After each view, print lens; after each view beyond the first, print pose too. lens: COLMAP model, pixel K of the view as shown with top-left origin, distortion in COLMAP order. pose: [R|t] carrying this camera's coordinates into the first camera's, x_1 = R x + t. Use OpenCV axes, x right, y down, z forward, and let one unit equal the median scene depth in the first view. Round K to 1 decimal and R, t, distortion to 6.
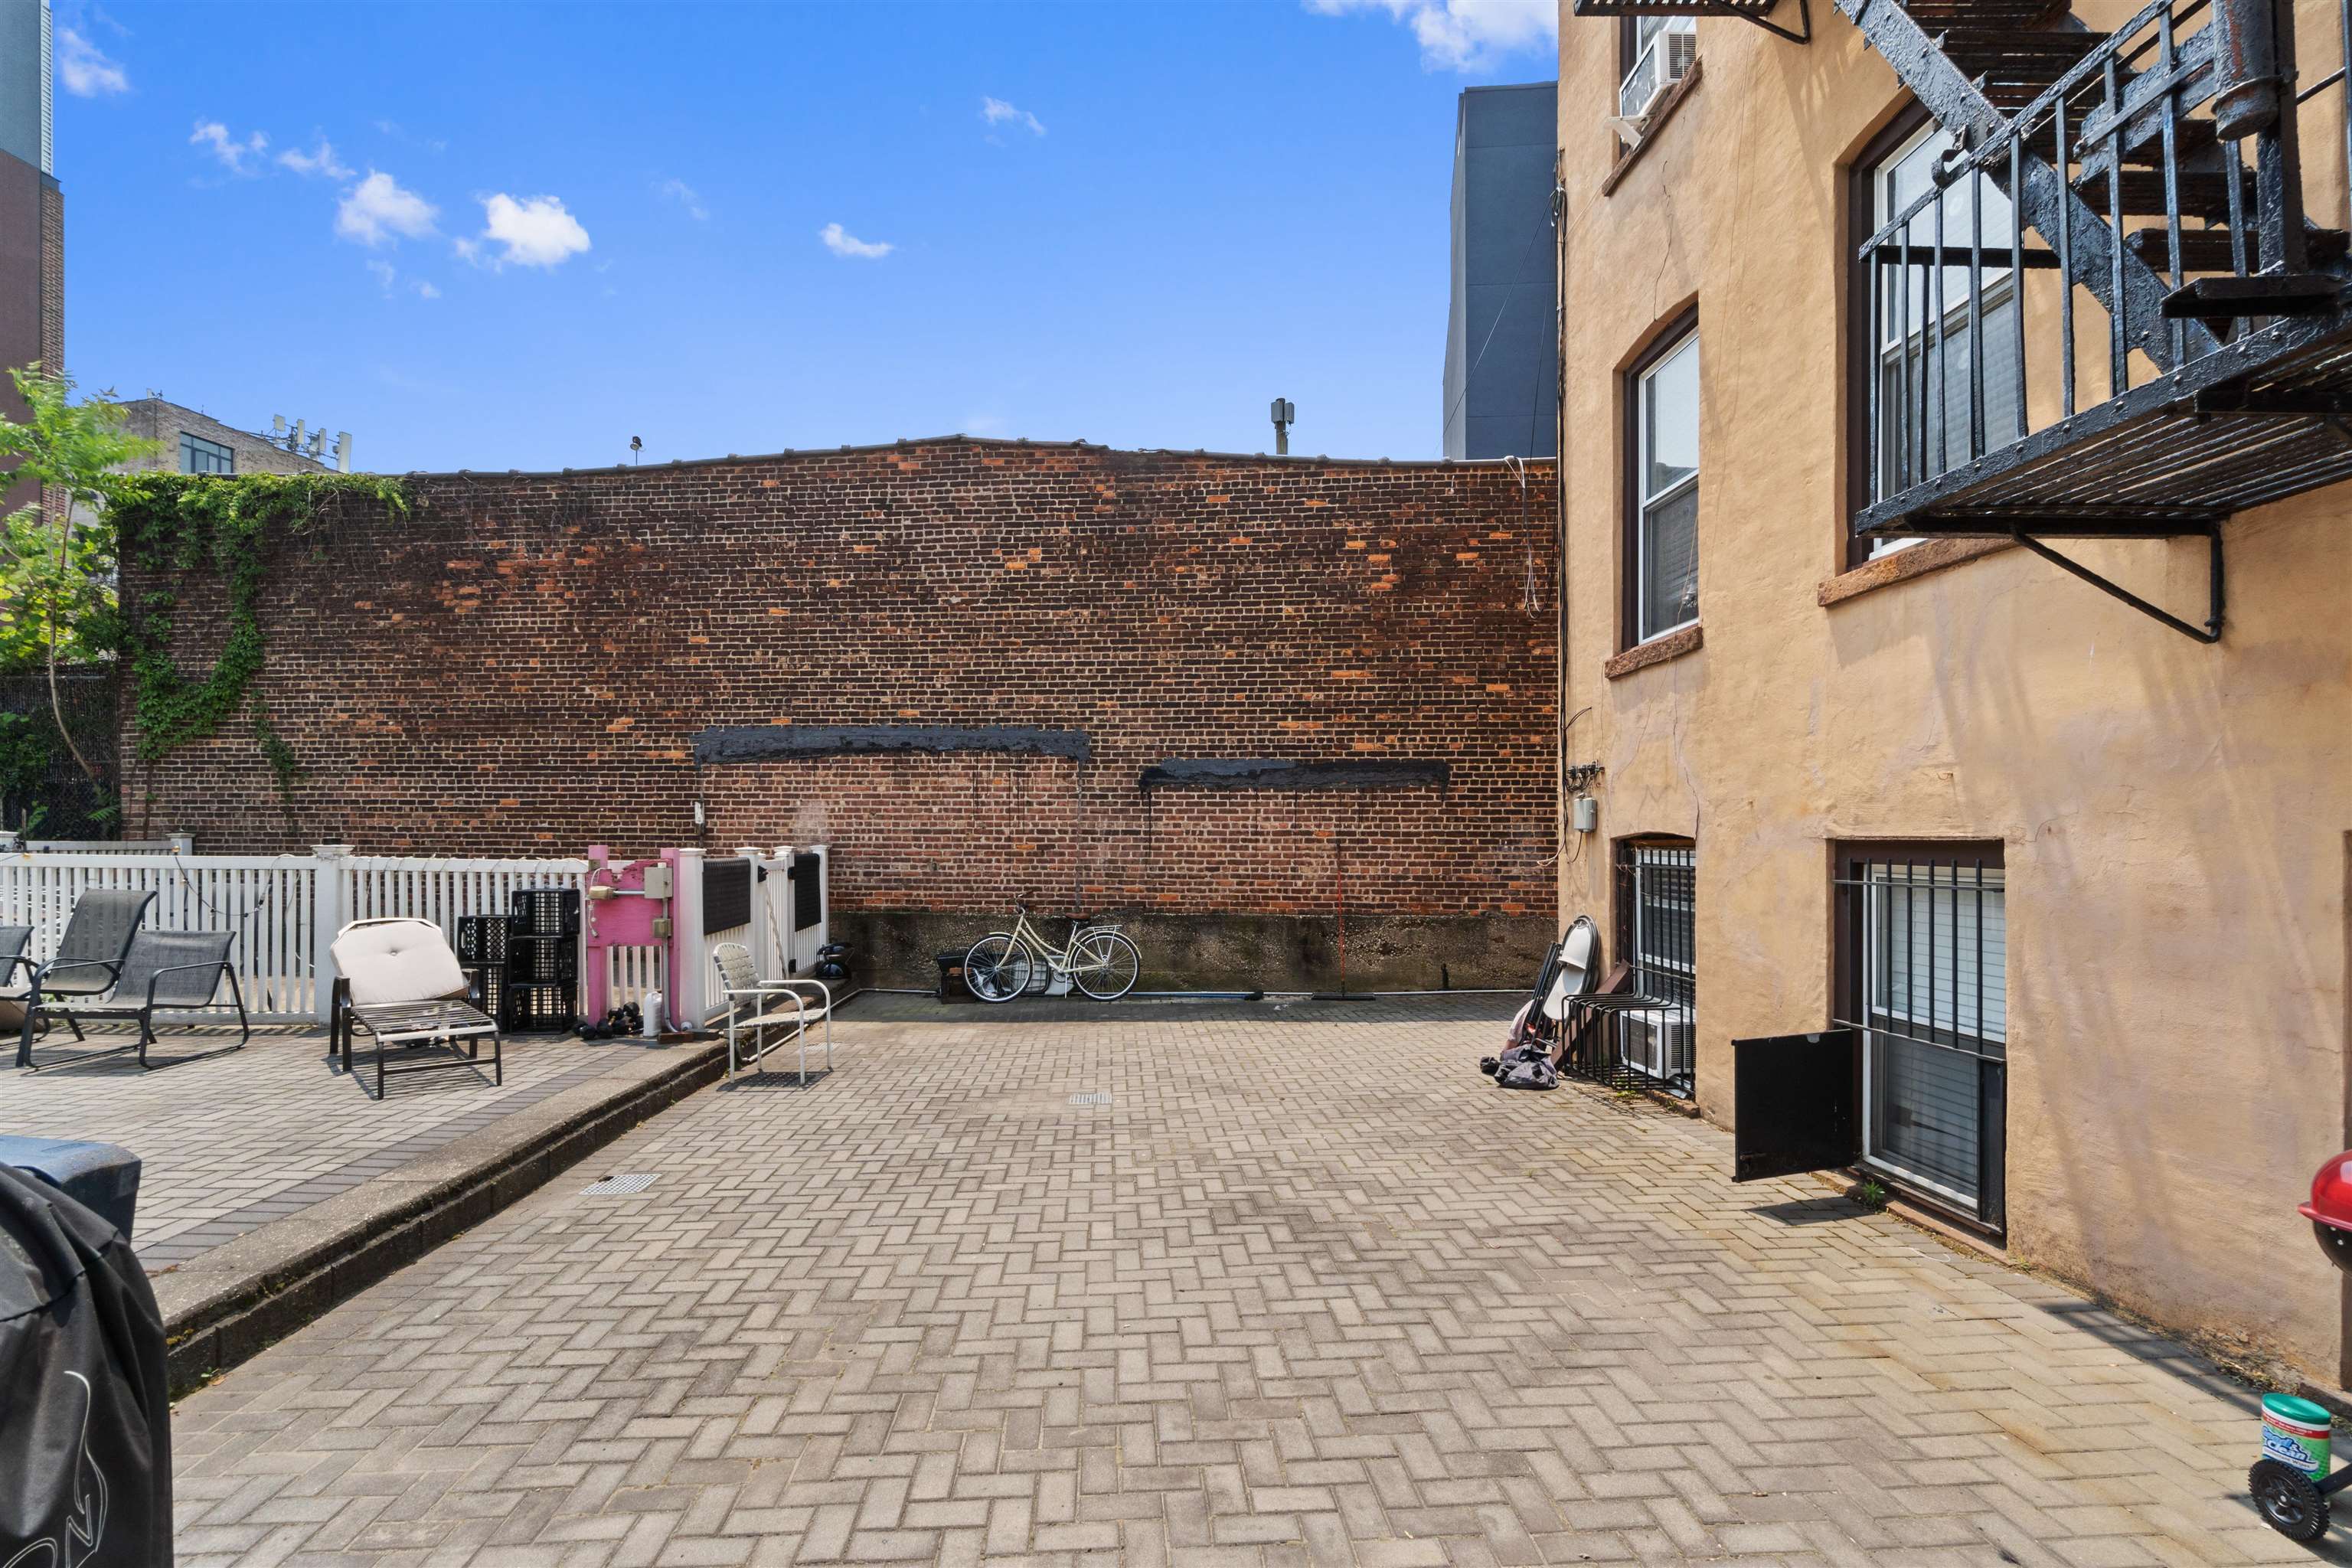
lens RADIAL K [[1027.9, 0, 1174.1], [0, 1027.9, 833.0], [0, 0, 1]] dist [-0.003797, 0.000015]
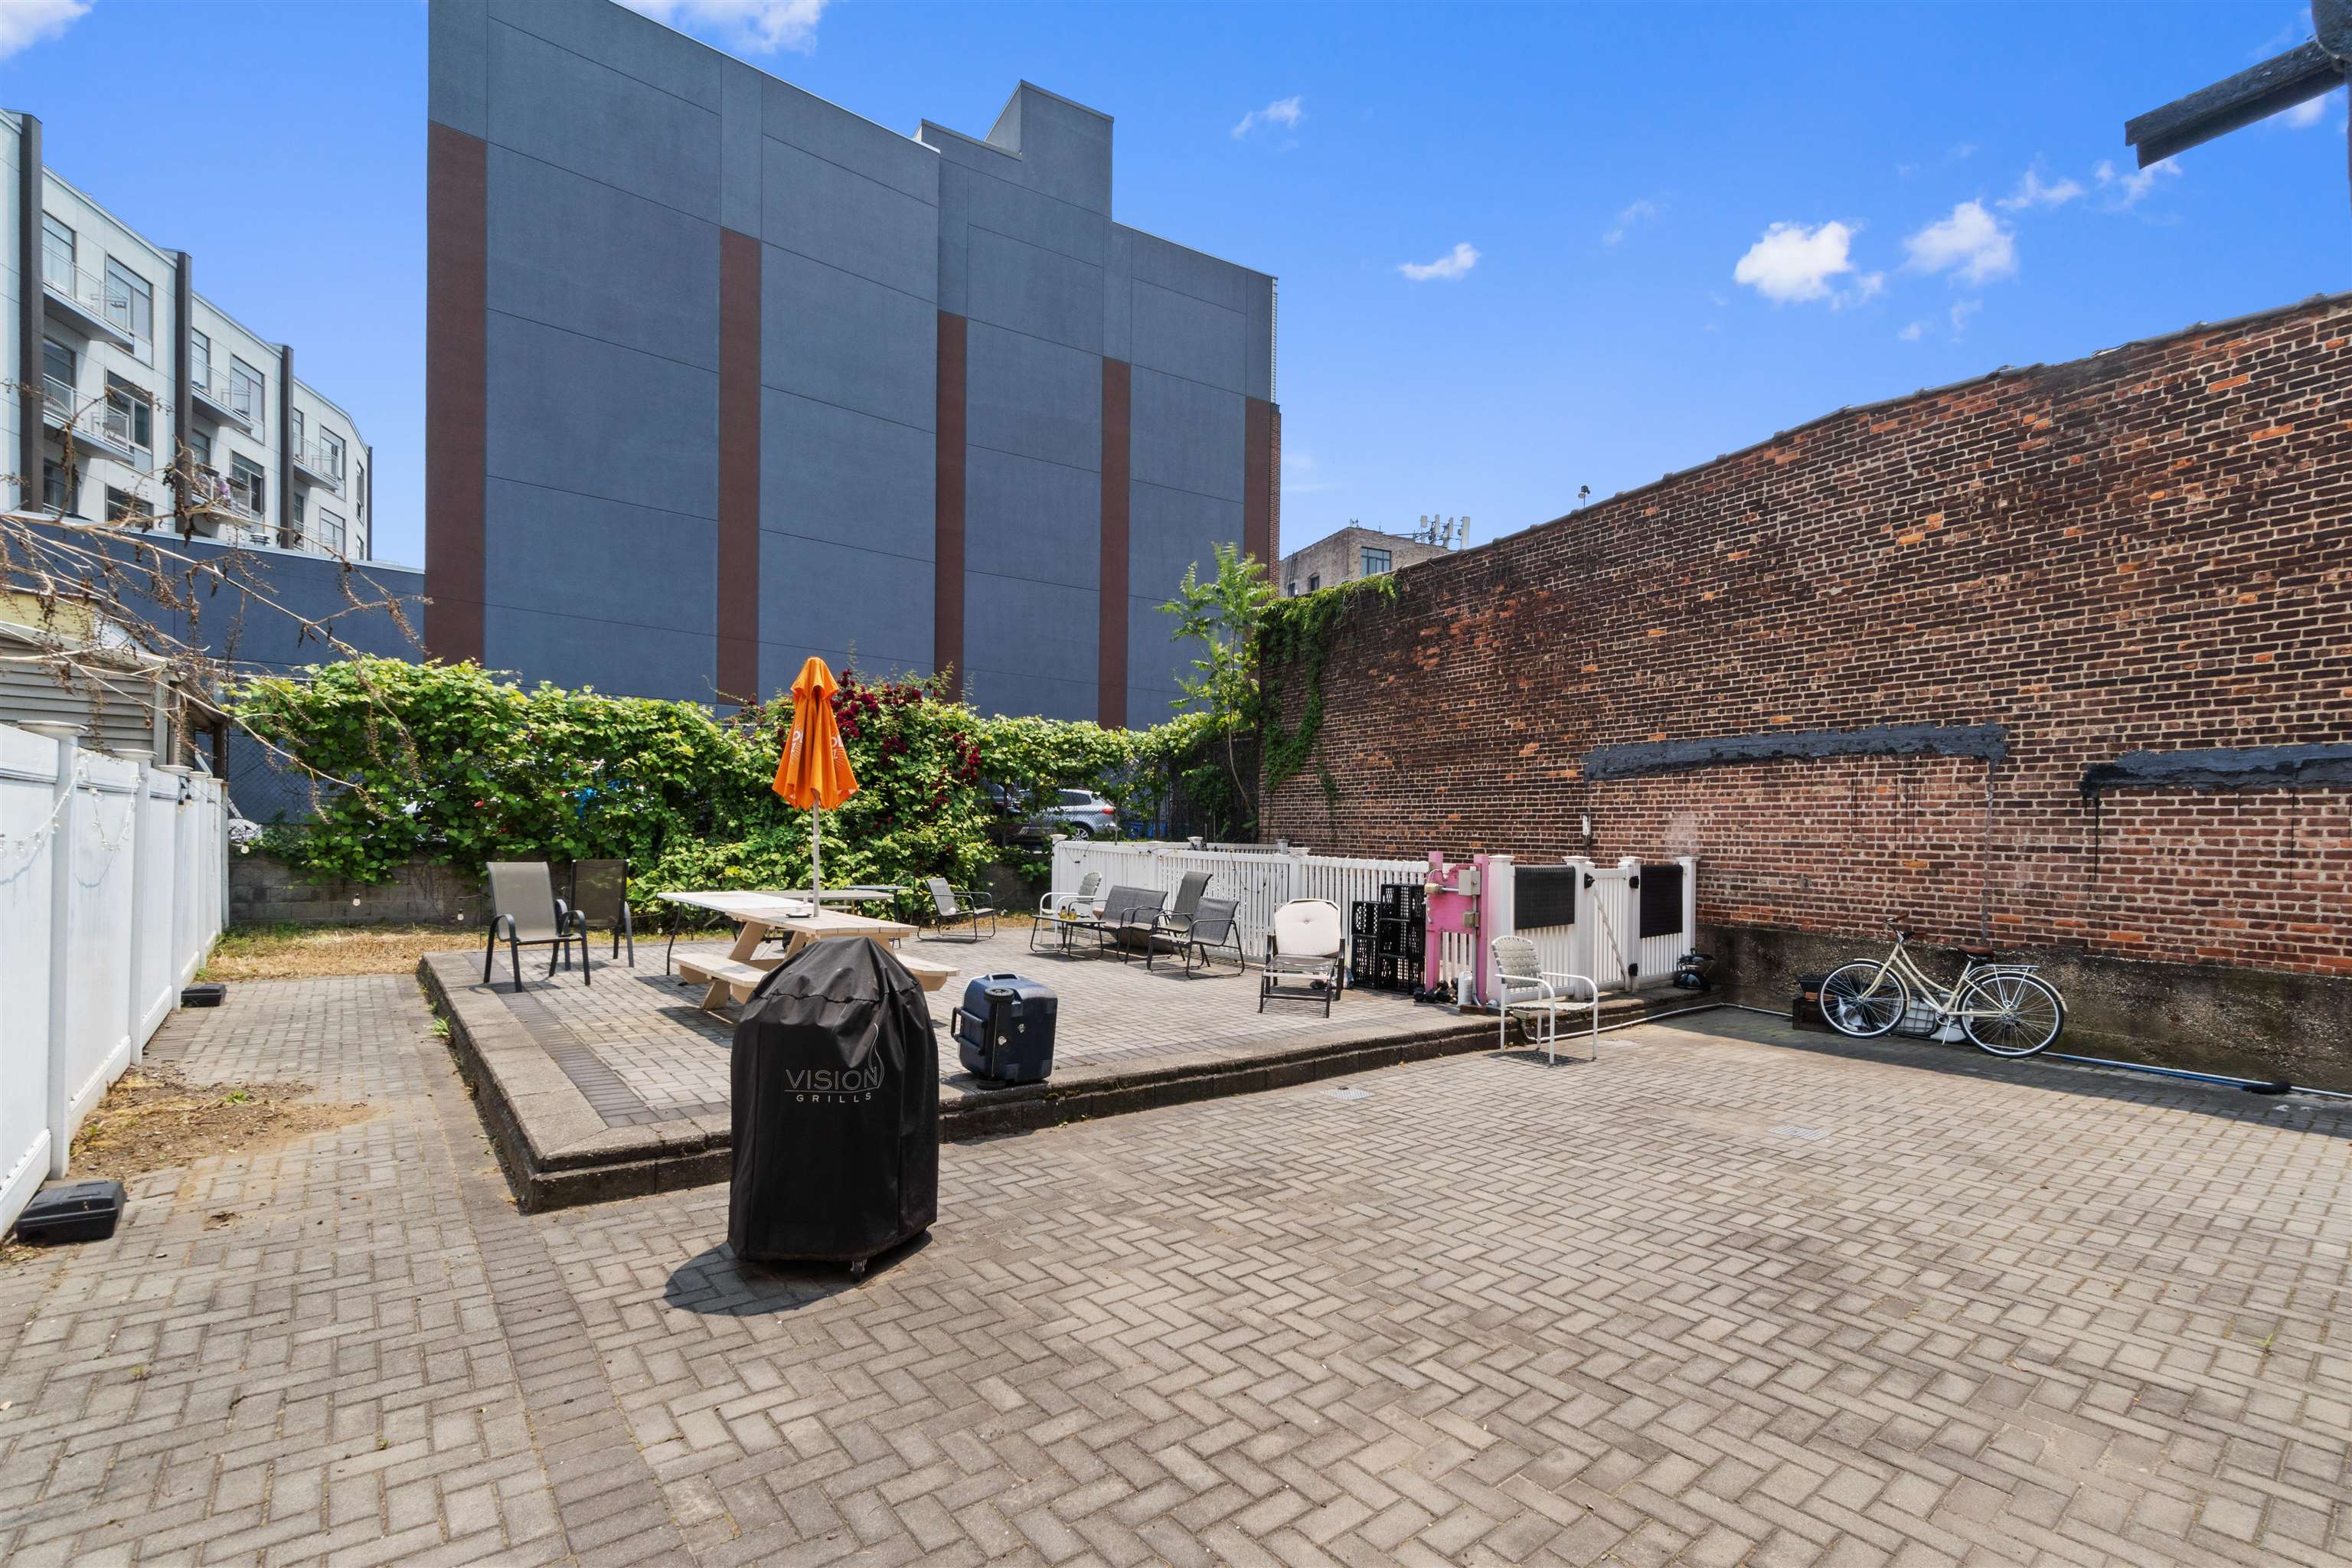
lens RADIAL K [[1053.8, 0, 1207.8], [0, 1053.8, 840.1], [0, 0, 1]] dist [0.001541, 0.000616]
pose [[0.593130, 0.010046, -0.805044, 0.216566], [-0.013827, 0.999902, 0.002290, -0.000574], [0.804988, 0.009773, 0.593211, -0.000501]]
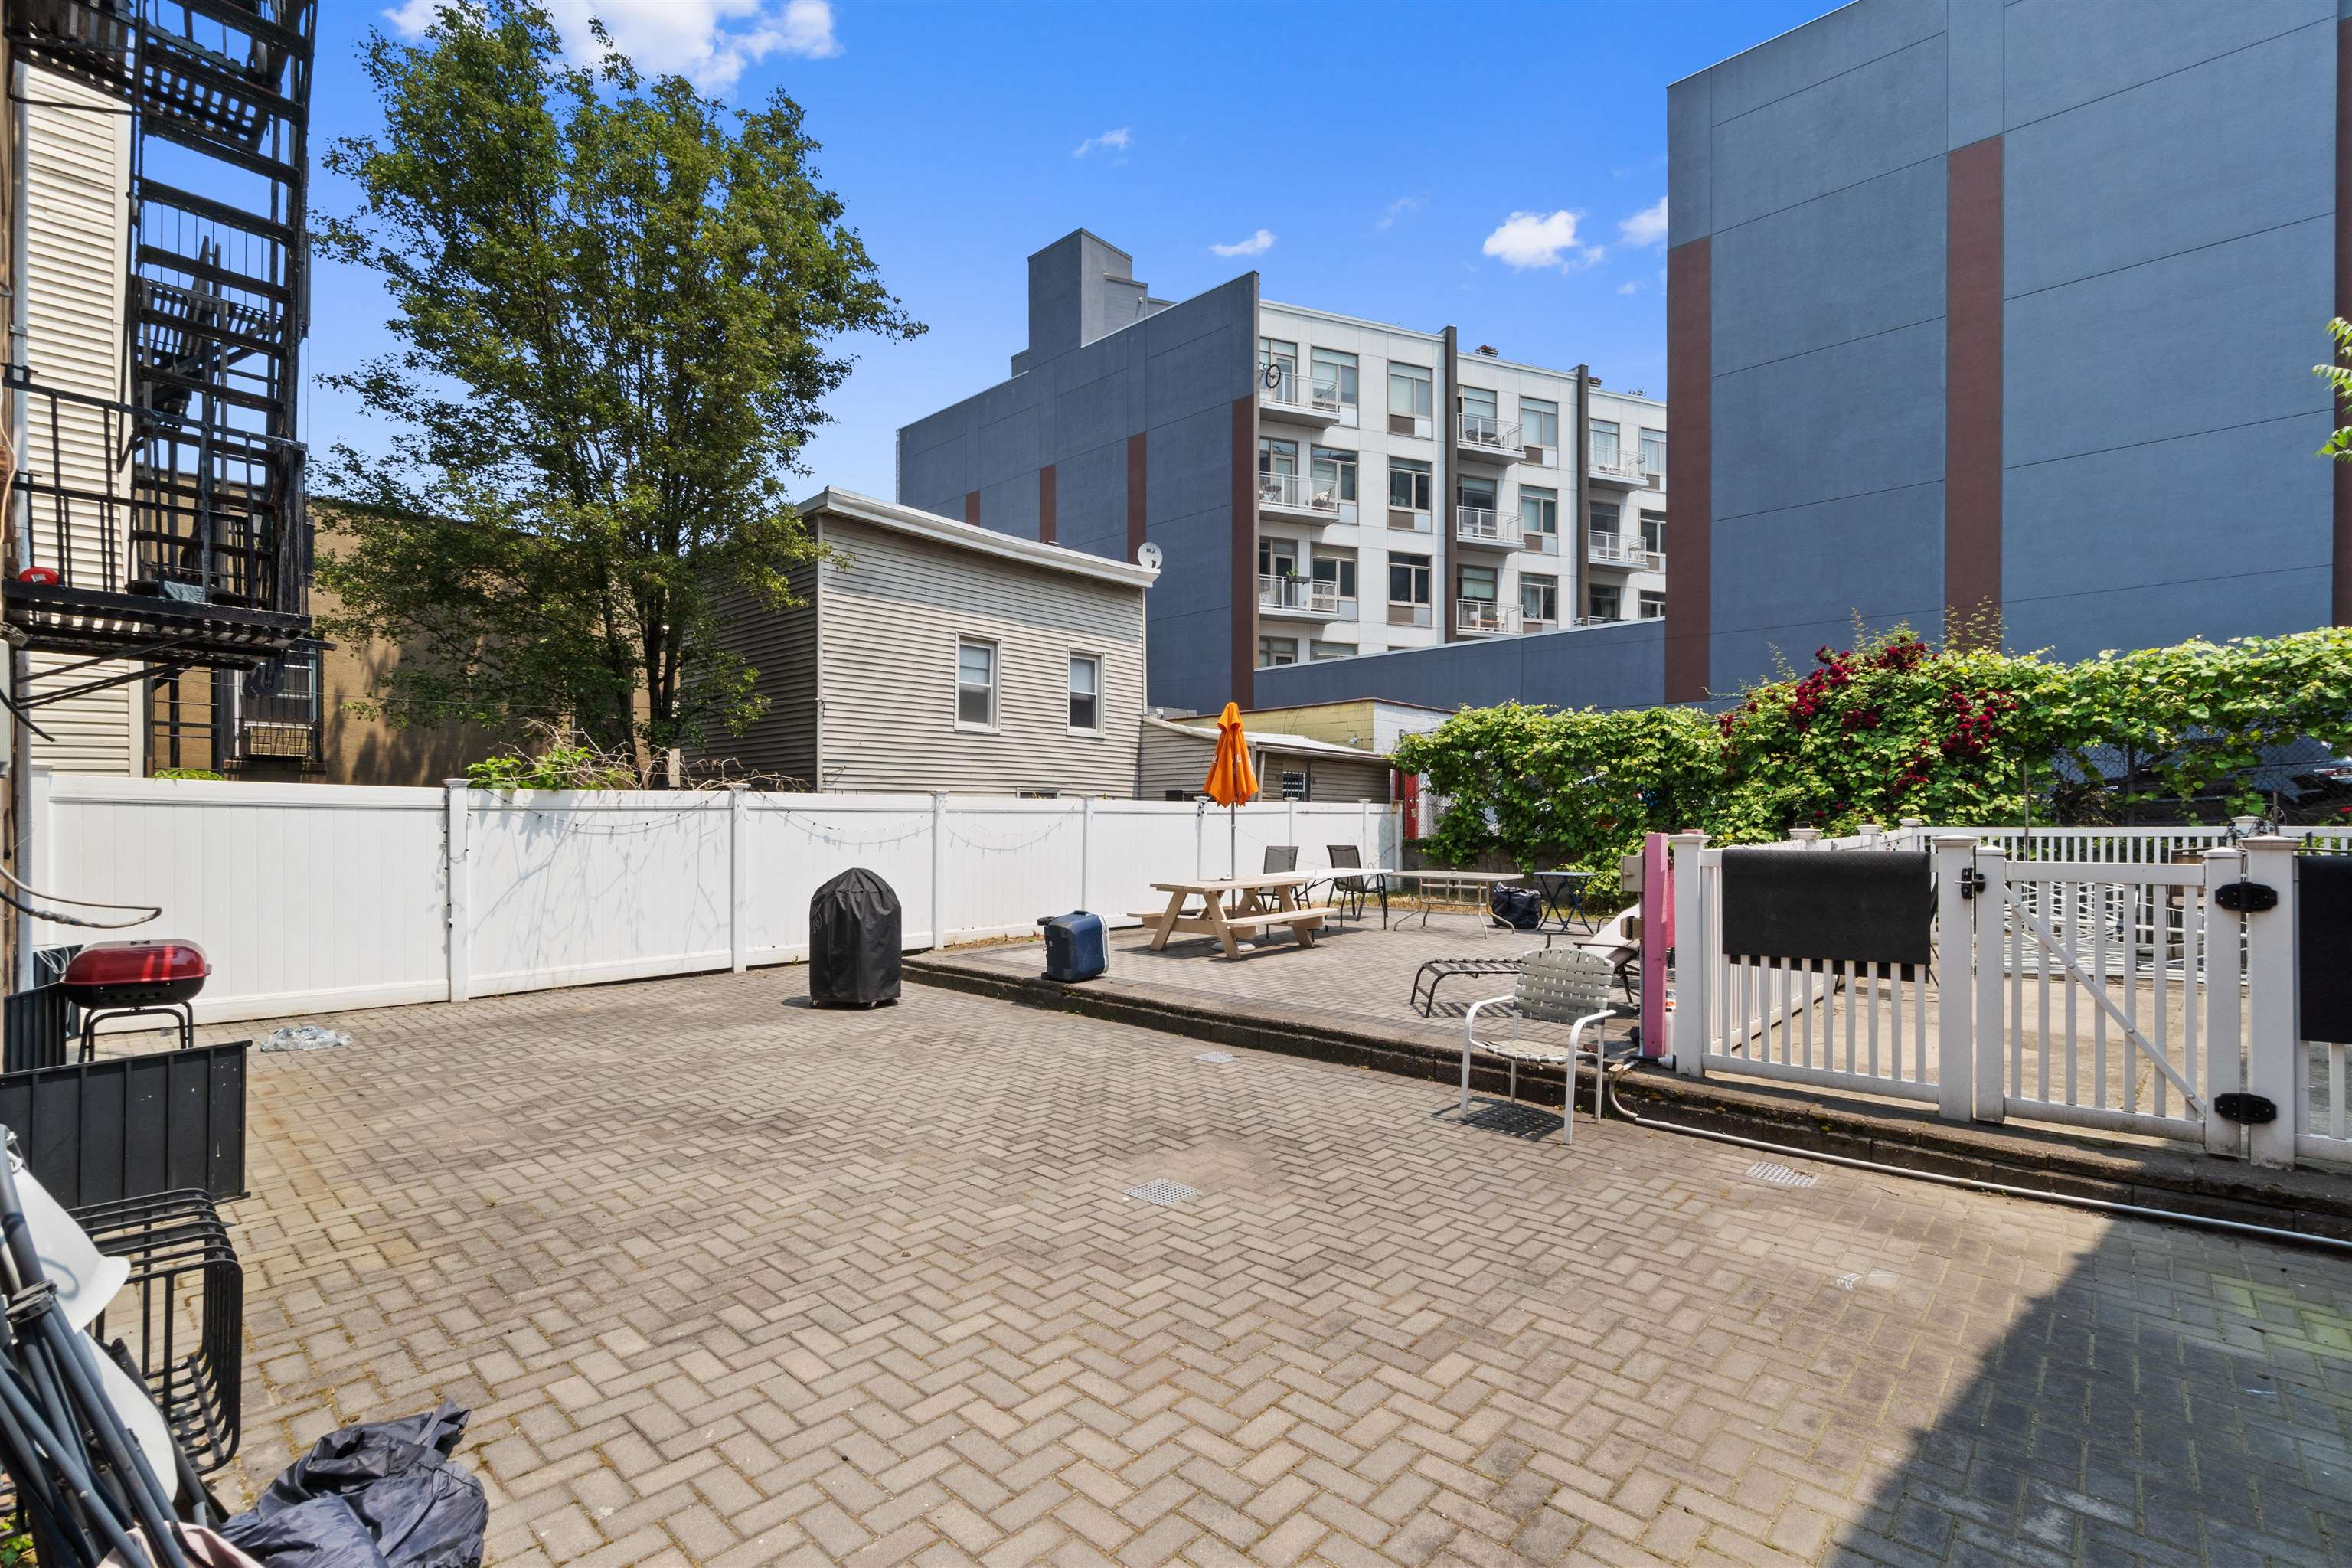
lens RADIAL K [[1058.5, 0, 1178.3], [0, 1058.5, 837.6], [0, 0, 1]] dist [-0.000653, -0.000043]
pose [[-0.722342, 0.006044, -0.691510, 0.239176], [0.003515, 0.999981, 0.005068, 0.008859], [0.691527, 0.001230, -0.722349, 0.898269]]
